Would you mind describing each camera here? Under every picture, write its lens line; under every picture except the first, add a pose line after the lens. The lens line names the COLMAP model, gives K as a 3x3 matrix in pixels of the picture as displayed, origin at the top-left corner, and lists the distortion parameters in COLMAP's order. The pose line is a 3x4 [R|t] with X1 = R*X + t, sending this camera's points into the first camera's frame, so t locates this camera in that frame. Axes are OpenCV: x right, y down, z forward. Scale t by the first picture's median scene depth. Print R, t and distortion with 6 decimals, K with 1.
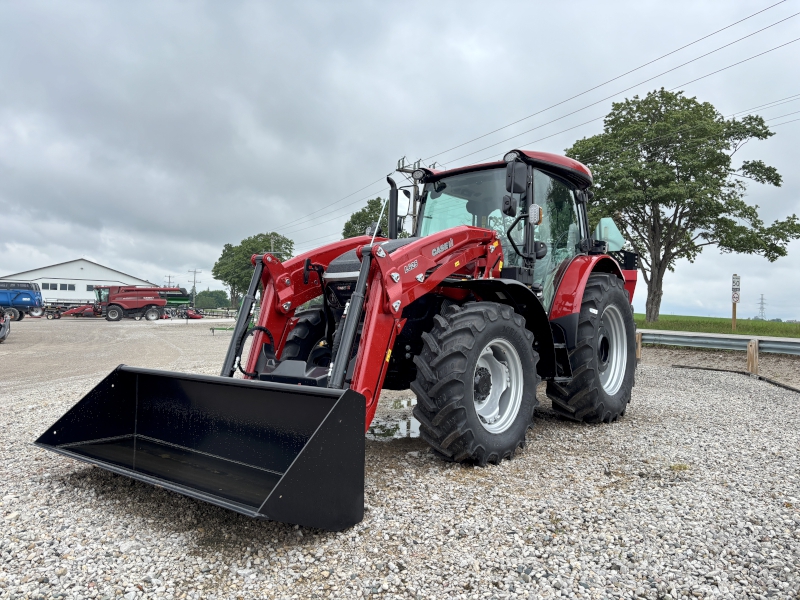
lens RADIAL K [[608.1, 0, 400.0], [0, 608.1, 300.0], [0, 0, 1]] dist [0.039904, -0.078221]
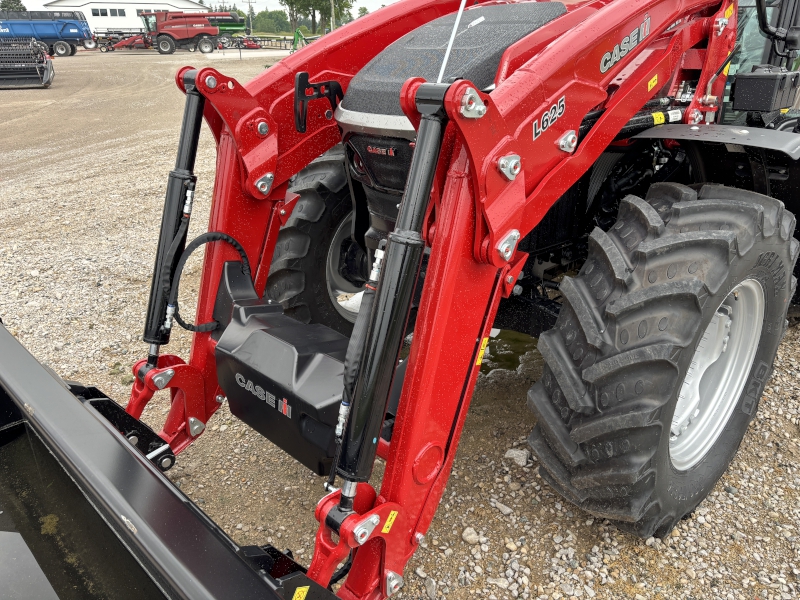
lens RADIAL K [[608.1, 0, 400.0], [0, 608.1, 300.0], [0, 0, 1]] dist [0.039904, -0.078221]
pose [[0.992807, 0.030770, -0.115703, -0.021646], [0.021195, 0.905971, 0.422808, -0.095234], [0.117833, -0.422219, 0.898803, 0.491712]]
